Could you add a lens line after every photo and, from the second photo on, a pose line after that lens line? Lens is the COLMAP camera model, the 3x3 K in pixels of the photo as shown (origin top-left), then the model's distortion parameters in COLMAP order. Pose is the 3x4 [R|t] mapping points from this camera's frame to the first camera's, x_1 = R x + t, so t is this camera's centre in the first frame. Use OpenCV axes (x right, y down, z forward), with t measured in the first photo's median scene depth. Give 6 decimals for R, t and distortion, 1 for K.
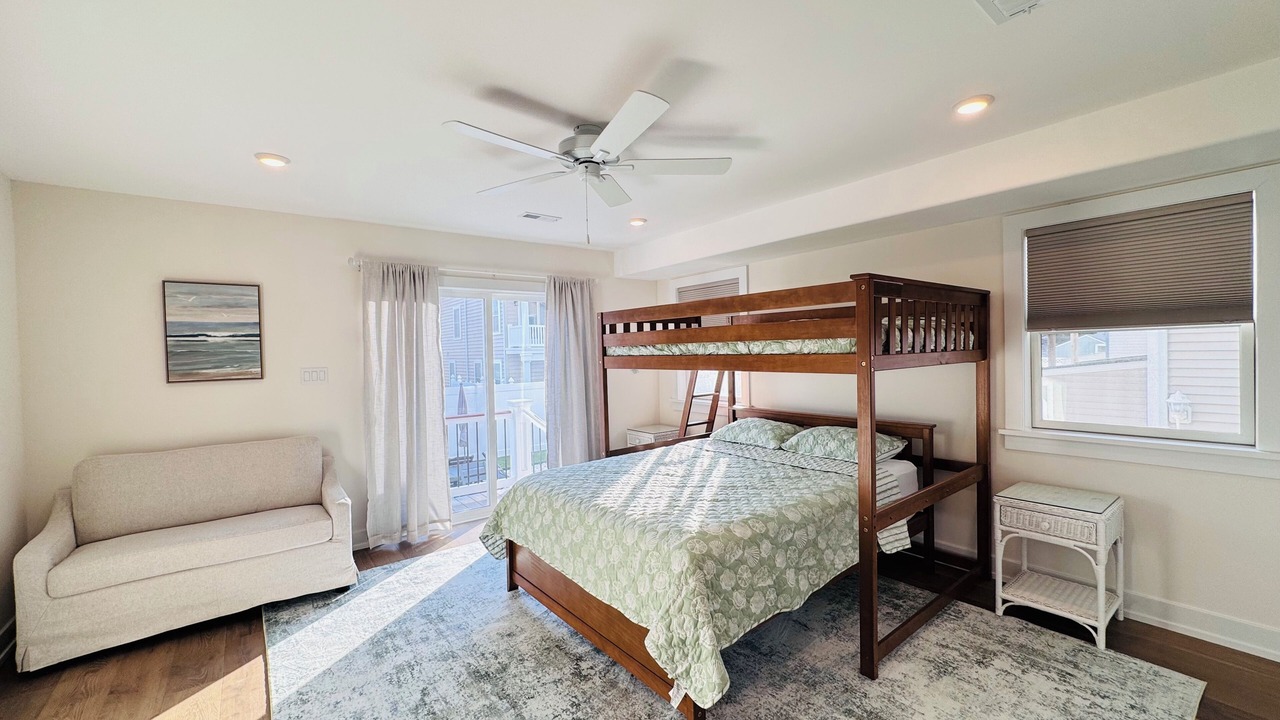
lens RADIAL K [[510.5, 0, 638.5], [0, 510.5, 361.2], [0, 0, 1]] dist [-0.001710, -0.000044]
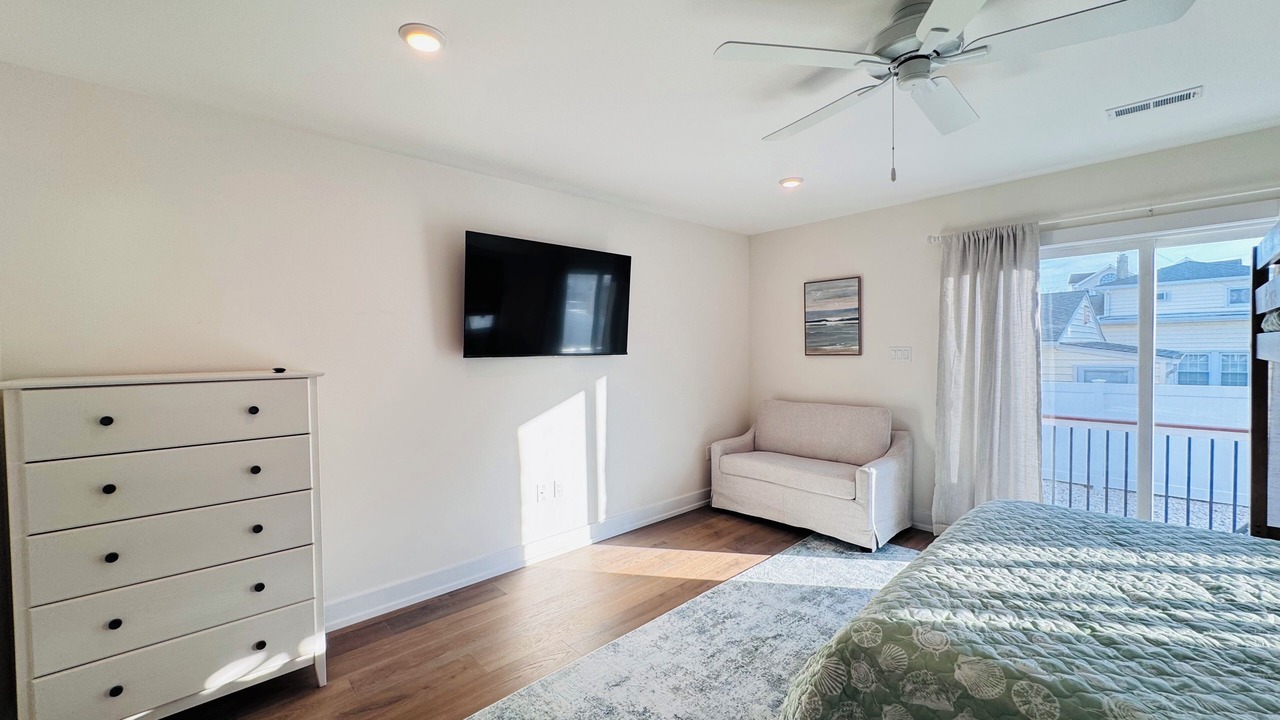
lens RADIAL K [[510.5, 0, 638.5], [0, 510.5, 361.2], [0, 0, 1]] dist [-0.001710, -0.000044]
pose [[0.084291, 0.044982, -0.995425, 0.446961], [-0.008343, 0.998977, 0.044436, -0.000040], [0.996406, 0.004559, 0.084581, 0.419822]]
